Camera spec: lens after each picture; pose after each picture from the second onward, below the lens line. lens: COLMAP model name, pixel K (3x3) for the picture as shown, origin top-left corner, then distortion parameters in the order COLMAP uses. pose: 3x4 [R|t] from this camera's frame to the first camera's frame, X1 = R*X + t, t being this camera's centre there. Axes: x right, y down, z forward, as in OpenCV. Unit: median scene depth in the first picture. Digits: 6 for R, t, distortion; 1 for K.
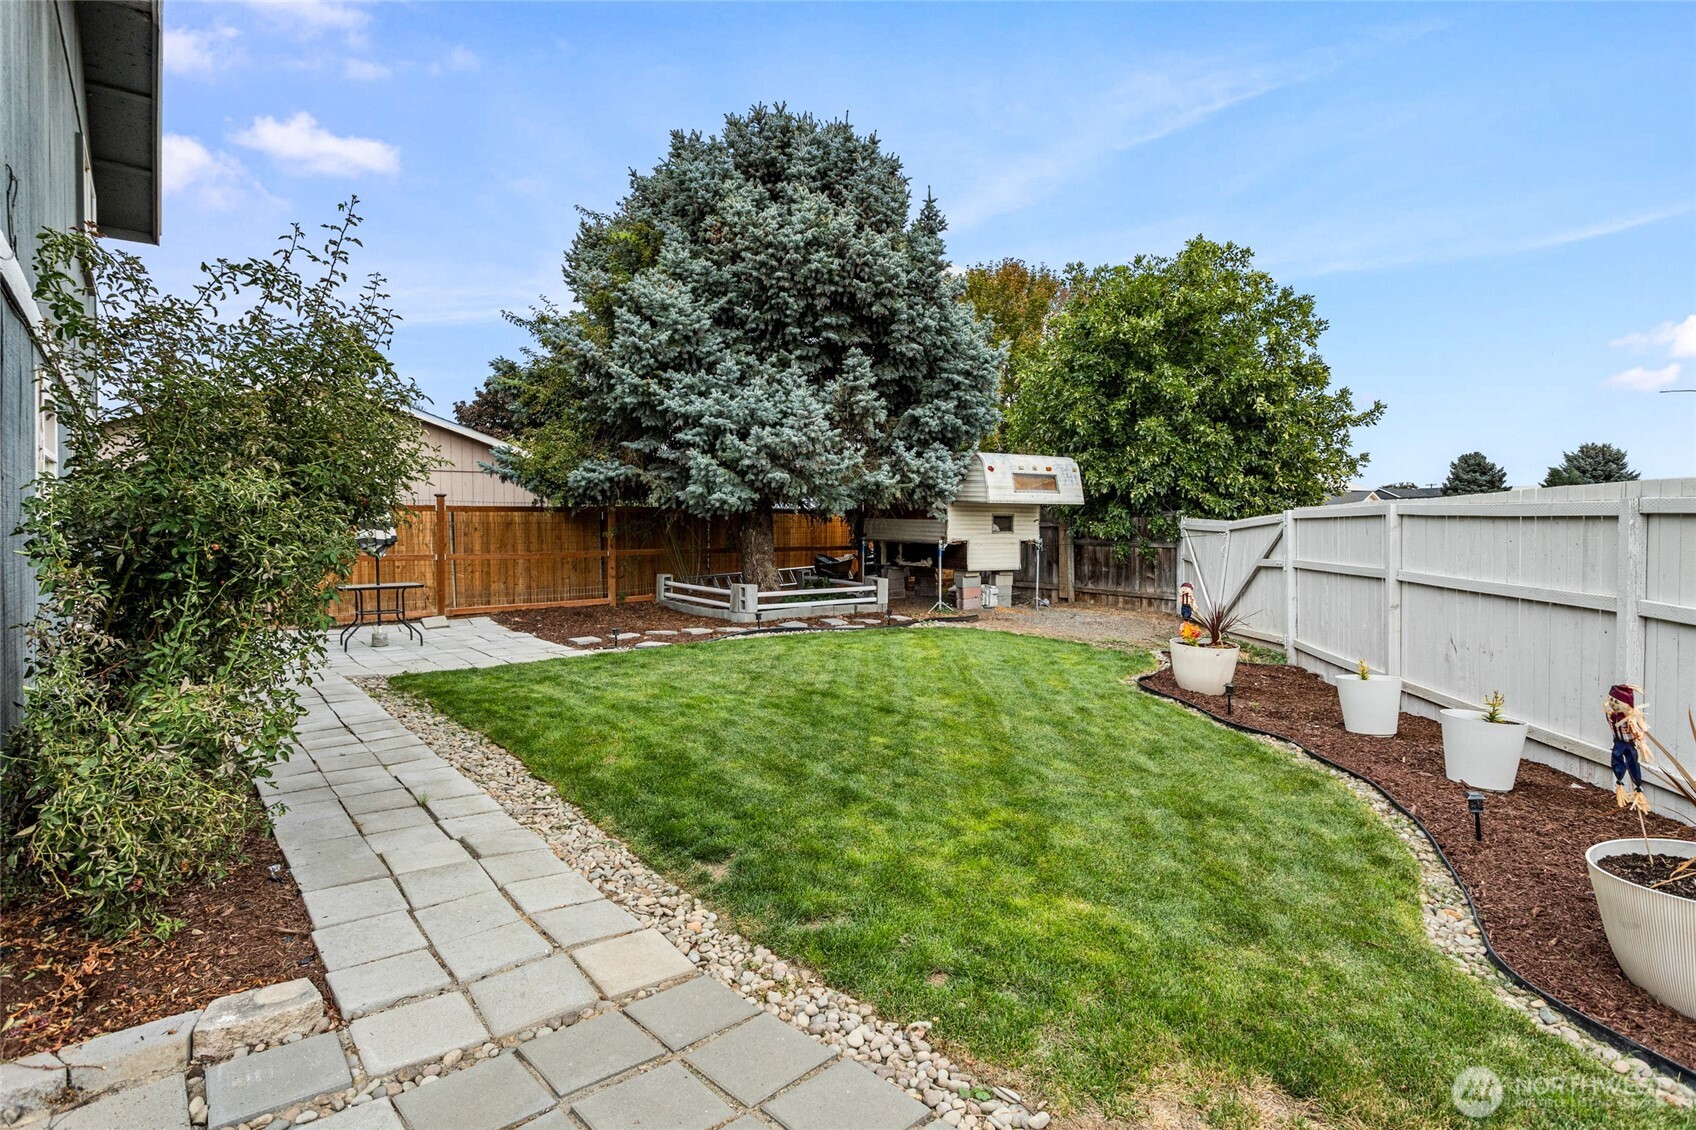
lens RADIAL K [[883.0, 0, 852.1], [0, 883.0, 552.8], [0, 0, 1]] dist [-0.012551, 0.001694]
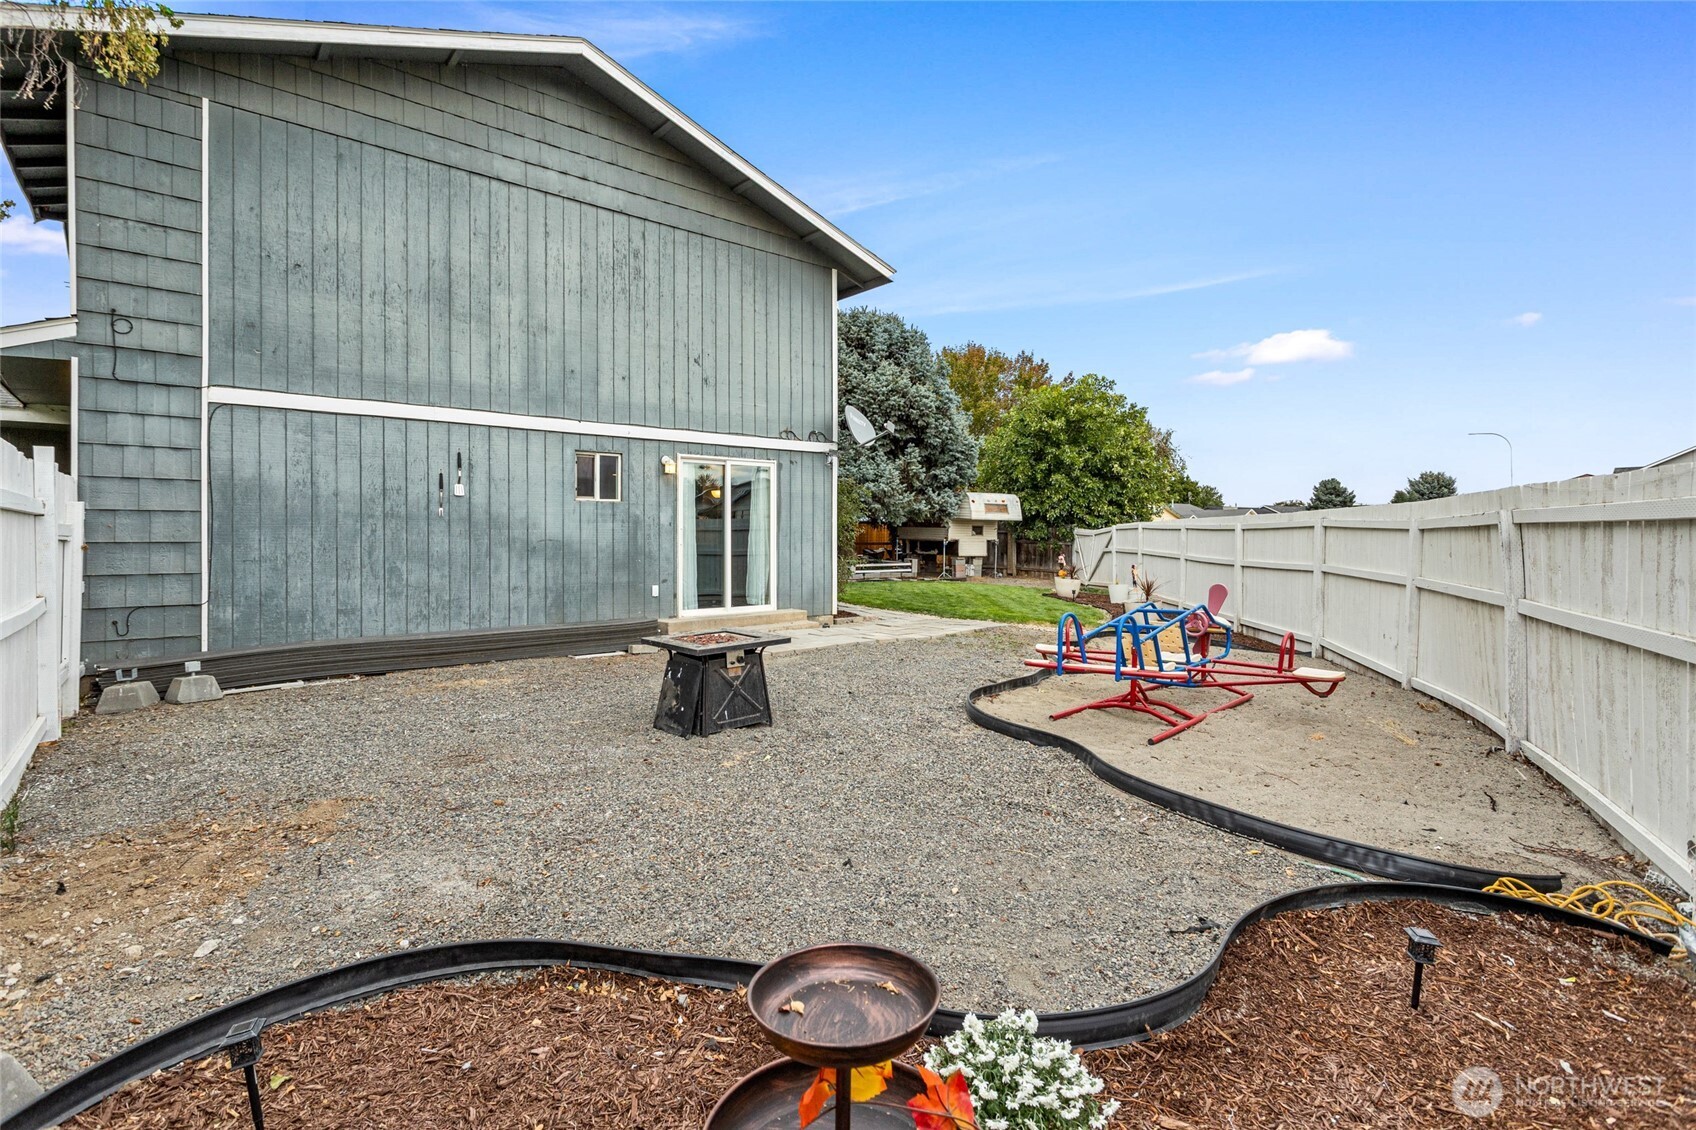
lens RADIAL K [[817.0, 0, 842.7], [0, 817.0, 562.9], [0, 0, 1]] dist [0.002314, 0.000500]
pose [[0.999200, 0.008691, 0.039044, -0.176858], [-0.008959, 0.999938, 0.006686, 0.025582], [-0.038984, -0.007030, 0.999215, -0.689740]]
